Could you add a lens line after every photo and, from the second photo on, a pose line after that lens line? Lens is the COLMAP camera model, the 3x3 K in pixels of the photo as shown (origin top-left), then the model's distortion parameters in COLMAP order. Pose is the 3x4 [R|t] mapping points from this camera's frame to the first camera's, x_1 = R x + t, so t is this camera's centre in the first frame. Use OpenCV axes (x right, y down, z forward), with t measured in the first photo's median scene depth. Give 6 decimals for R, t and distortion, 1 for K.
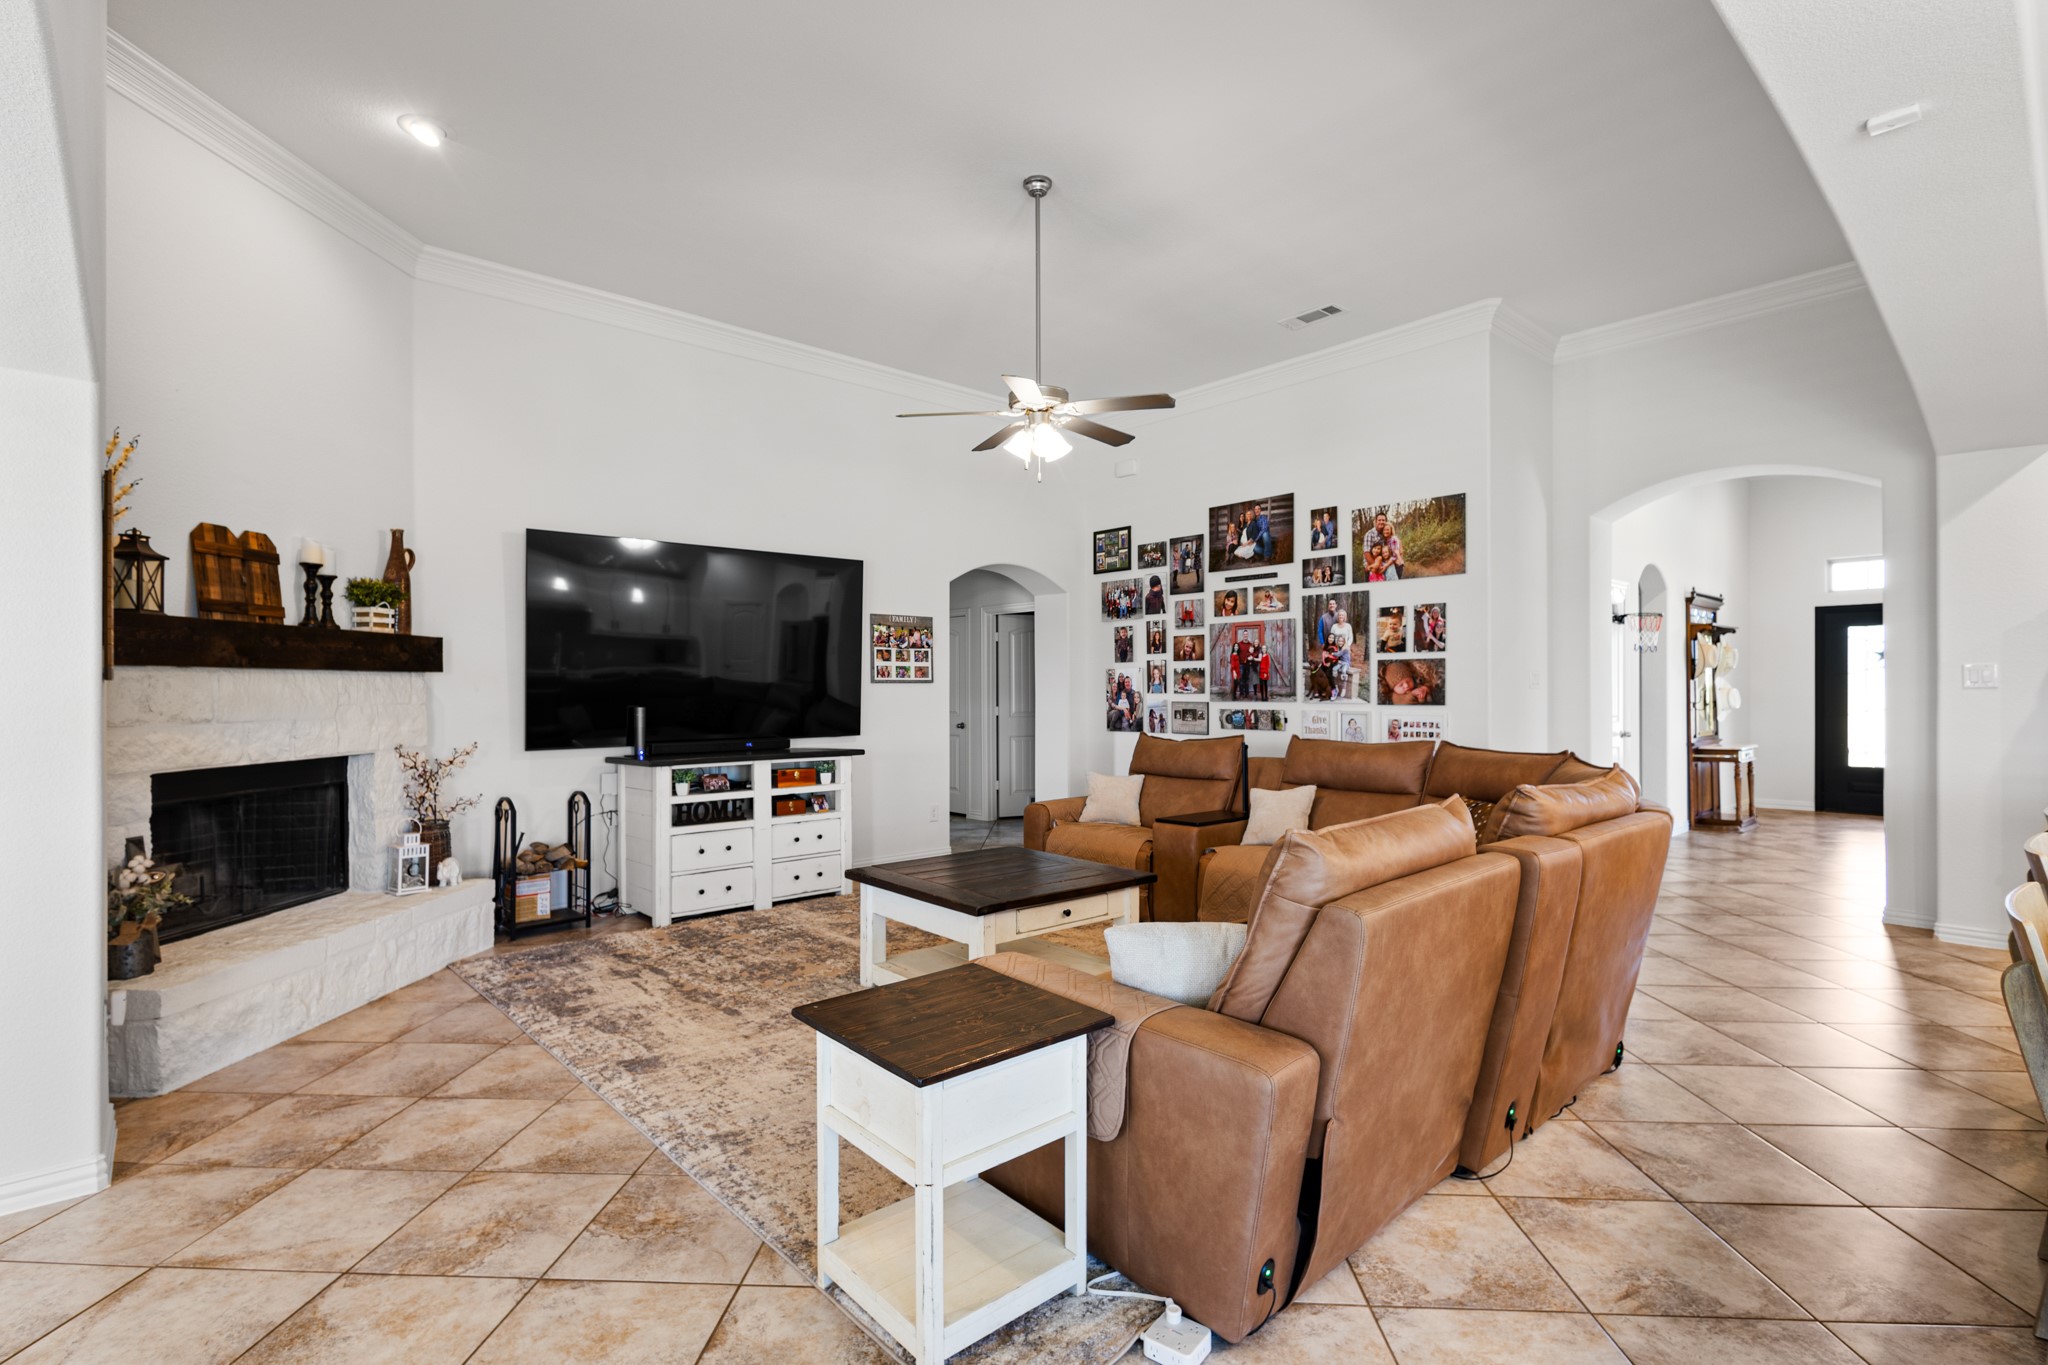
lens RADIAL K [[940.8, 0, 1006.9], [0, 940.8, 687.1], [0, 0, 1]] dist [0.001791, 0.000052]
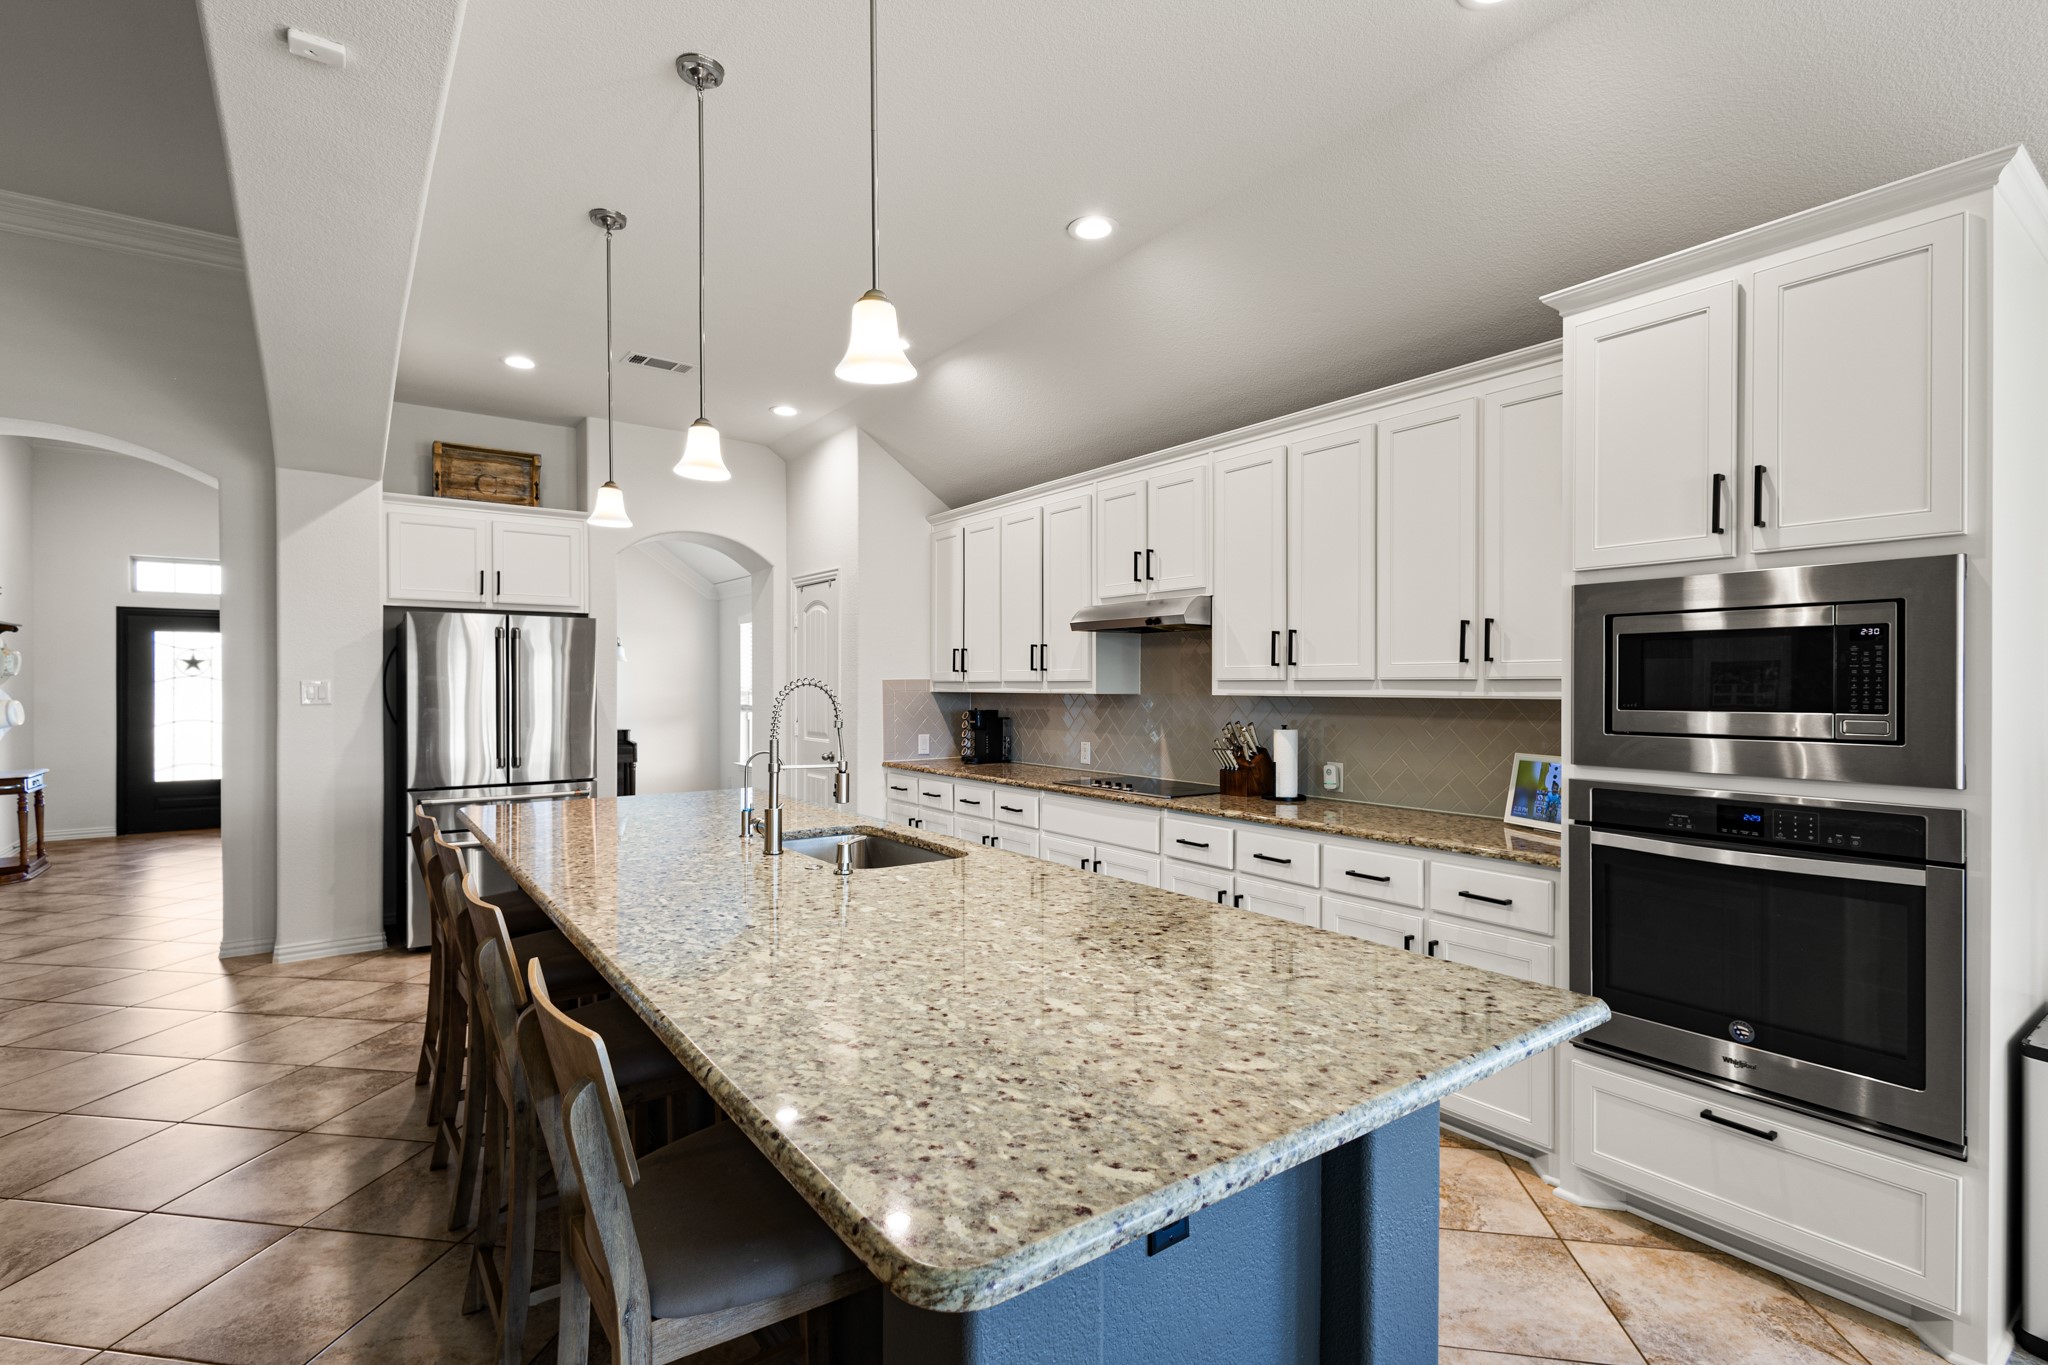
lens RADIAL K [[940.8, 0, 1006.9], [0, 940.8, 687.1], [0, 0, 1]] dist [0.001791, 0.000052]
pose [[0.086404, 0.000279, 0.996260, 0.075813], [0.000133, 1.000000, -0.000291, -0.016258], [-0.996260, 0.000158, 0.086404, 0.150852]]
